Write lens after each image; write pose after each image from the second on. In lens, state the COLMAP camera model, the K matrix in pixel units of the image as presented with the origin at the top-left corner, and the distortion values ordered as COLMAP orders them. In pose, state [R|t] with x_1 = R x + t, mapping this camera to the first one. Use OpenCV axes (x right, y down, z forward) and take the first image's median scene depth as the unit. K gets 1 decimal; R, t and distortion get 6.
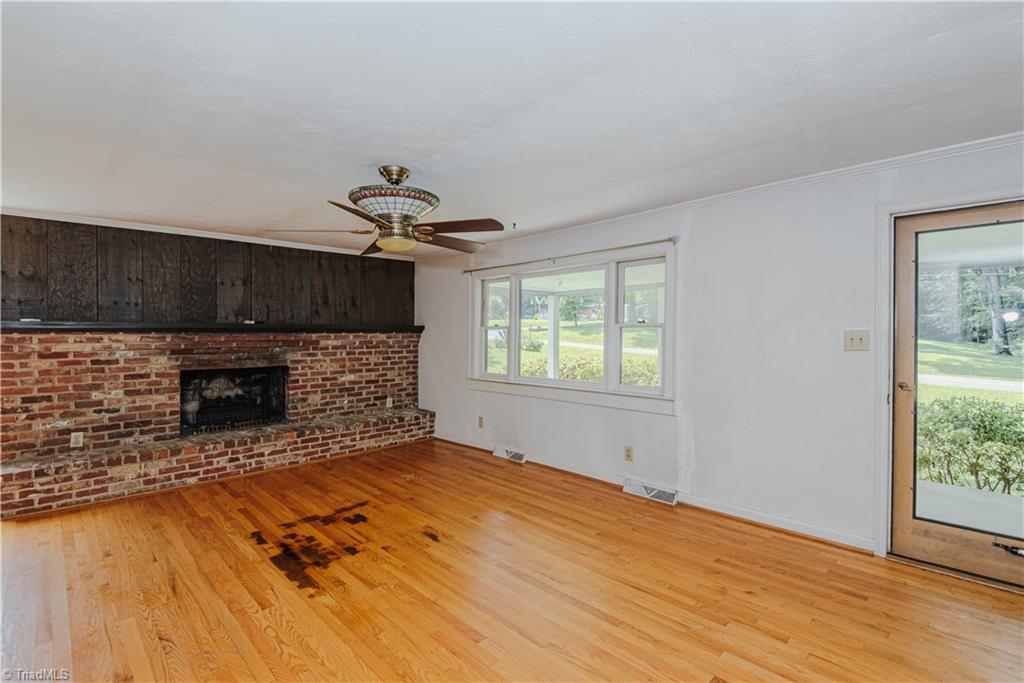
lens RADIAL K [[472.0, 0, 527.1], [0, 472.0, 336.2], [0, 0, 1]] dist [-0.002429, -0.011670]
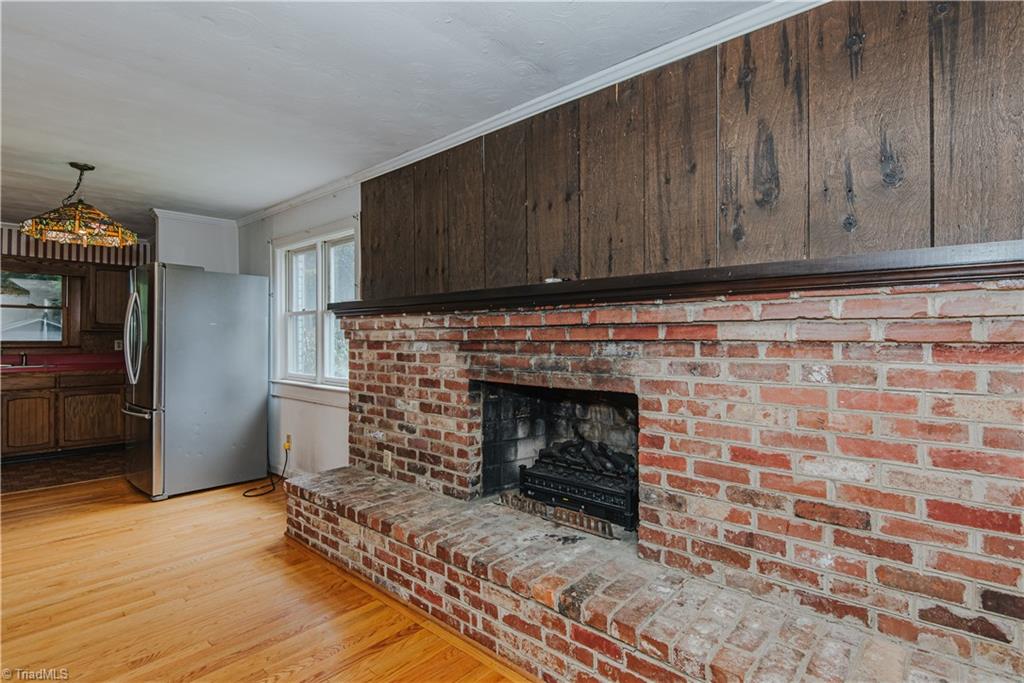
lens RADIAL K [[496.4, 0, 514.9], [0, 496.4, 338.8], [0, 0, 1]] dist [0.027209, -0.027690]
pose [[0.047210, 0.001935, -0.998883, -0.153093], [-0.009281, 0.999956, 0.001498, 0.023700], [0.998842, 0.009200, 0.047226, 1.053583]]
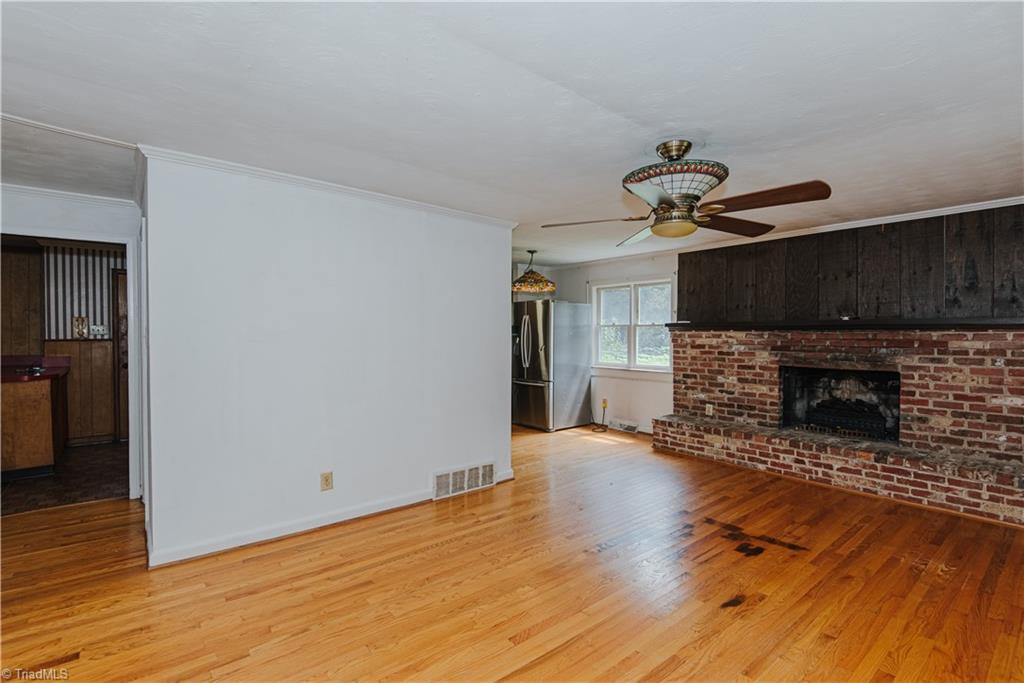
lens RADIAL K [[478.1, 0, 517.1], [0, 478.1, 337.5], [0, 0, 1]] dist [0.029438, -0.023417]
pose [[-0.099216, 0.014109, -0.994966, 0.424786], [-0.006893, 0.999866, 0.014866, -0.003285], [0.995042, 0.008333, -0.099106, 0.527515]]
